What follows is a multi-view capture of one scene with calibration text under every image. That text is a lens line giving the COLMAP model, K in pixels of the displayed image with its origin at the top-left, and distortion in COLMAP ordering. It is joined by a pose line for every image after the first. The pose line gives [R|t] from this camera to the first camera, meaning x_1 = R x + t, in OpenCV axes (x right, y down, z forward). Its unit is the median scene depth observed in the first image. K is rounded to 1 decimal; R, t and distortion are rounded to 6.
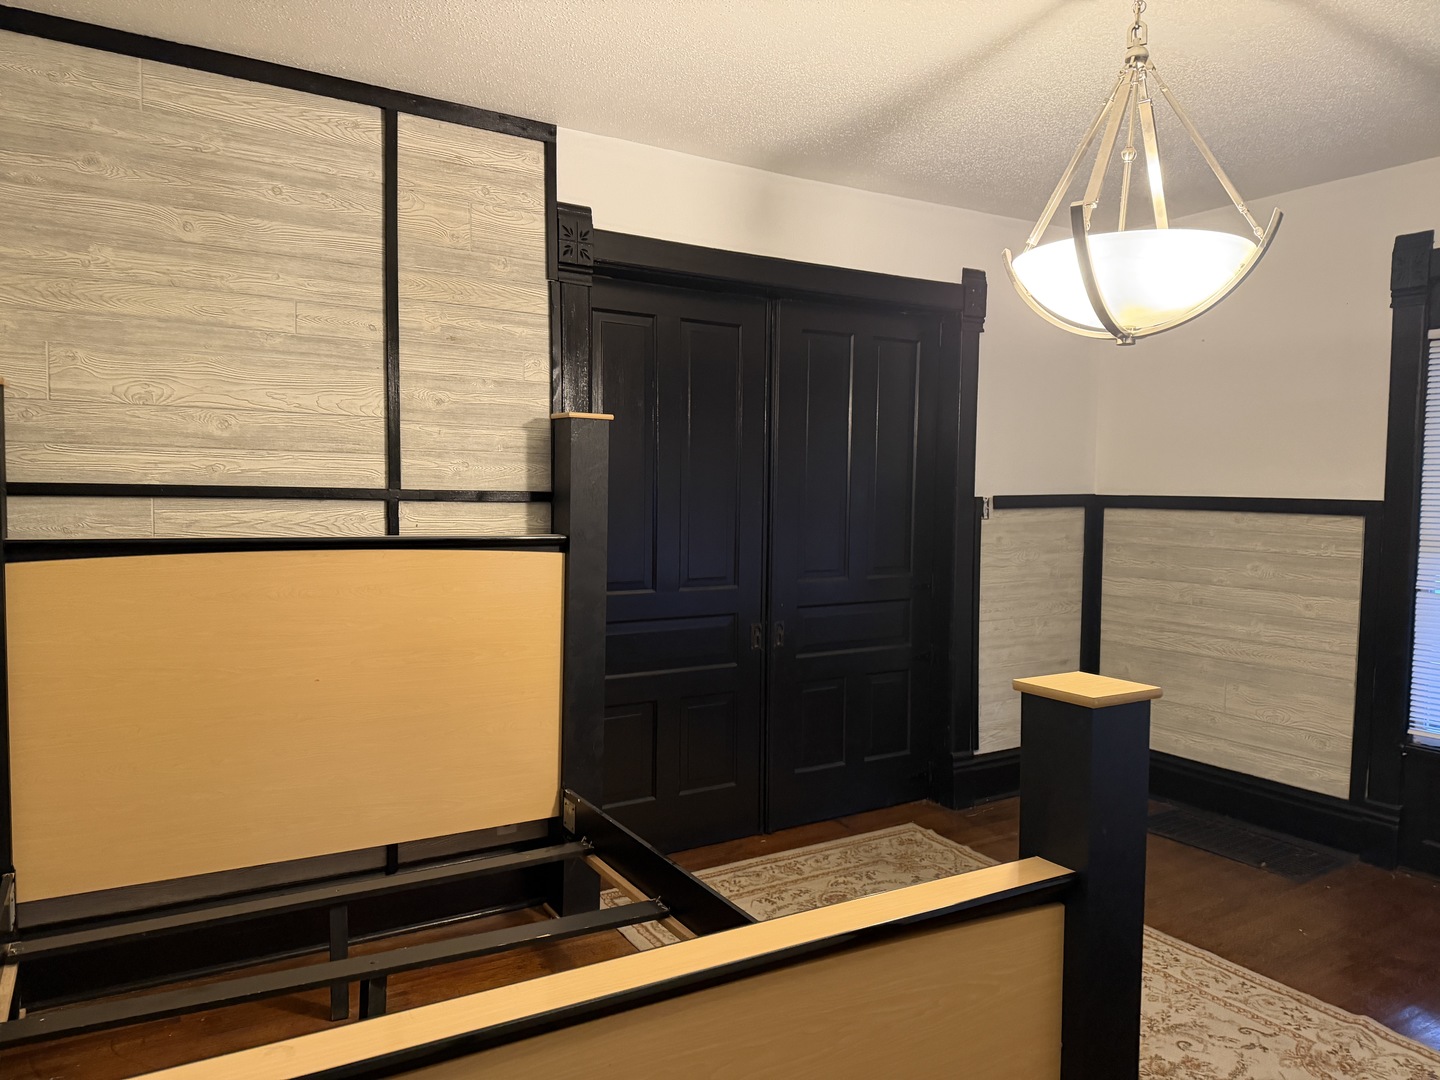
lens RADIAL K [[982.8, 0, 719.5], [0, 982.8, 547.0], [0, 0, 1]] dist [0.115645, -0.147392]
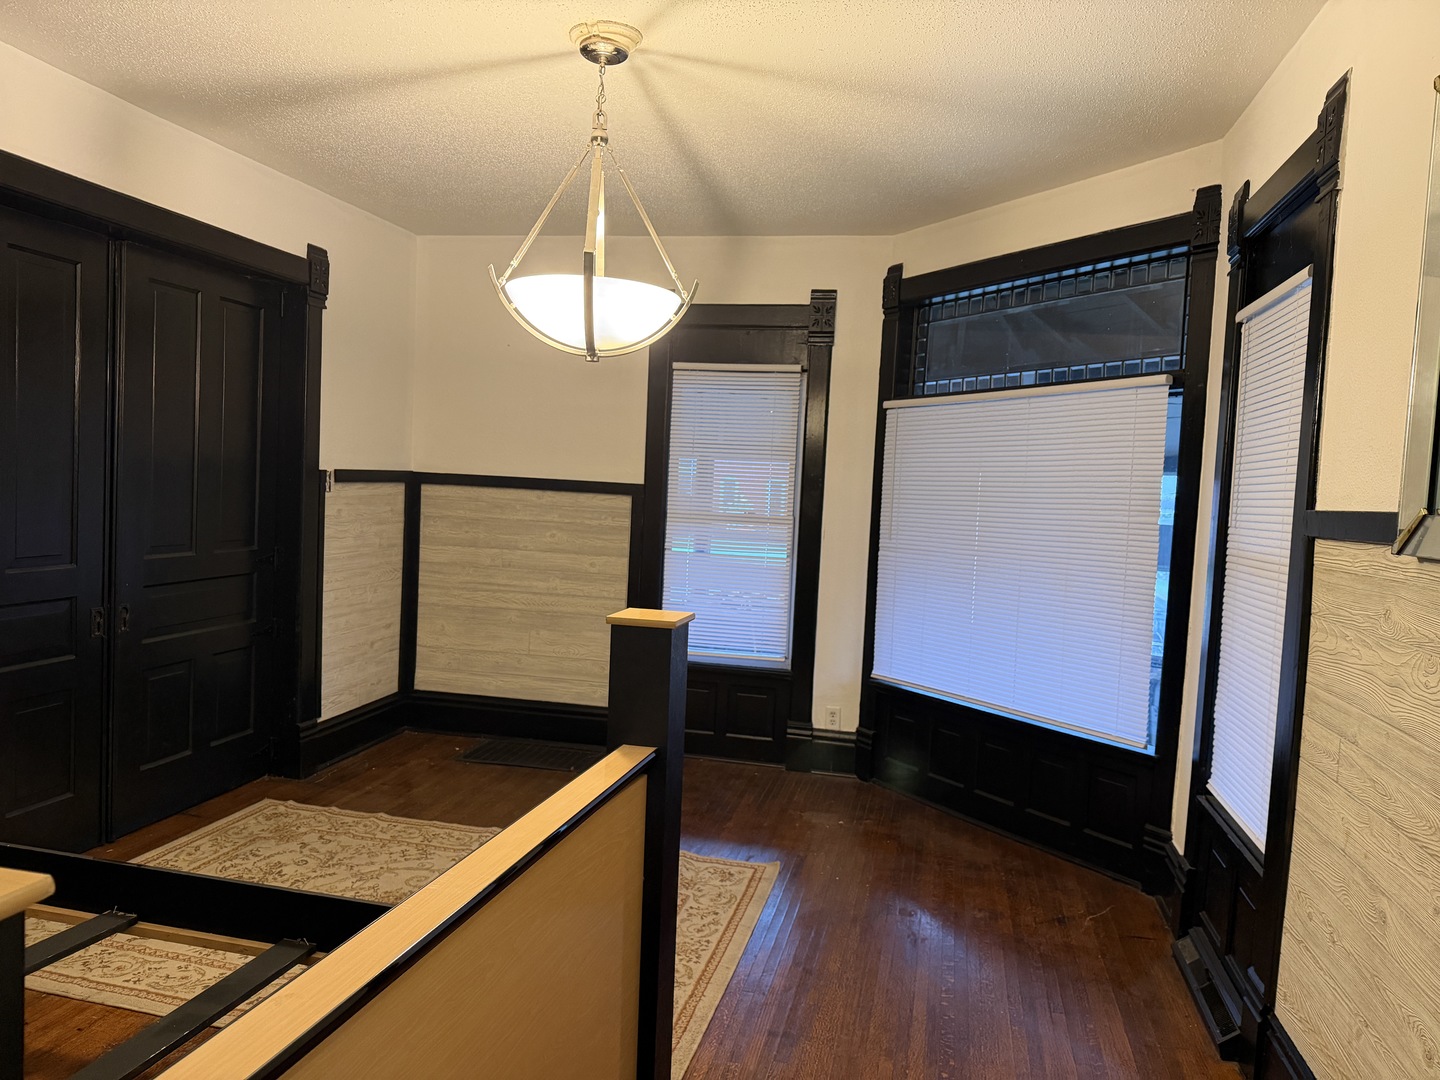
lens RADIAL K [[1018.6, 0, 720.0], [0, 1018.6, 540.0], [0, 0, 1]] dist [0.006288, -0.001672]
pose [[0.687179, -0.017572, 0.726276, -0.225430], [0.003222, 0.999771, 0.021140, 0.000693], [-0.726481, -0.012187, 0.687079, -0.019445]]
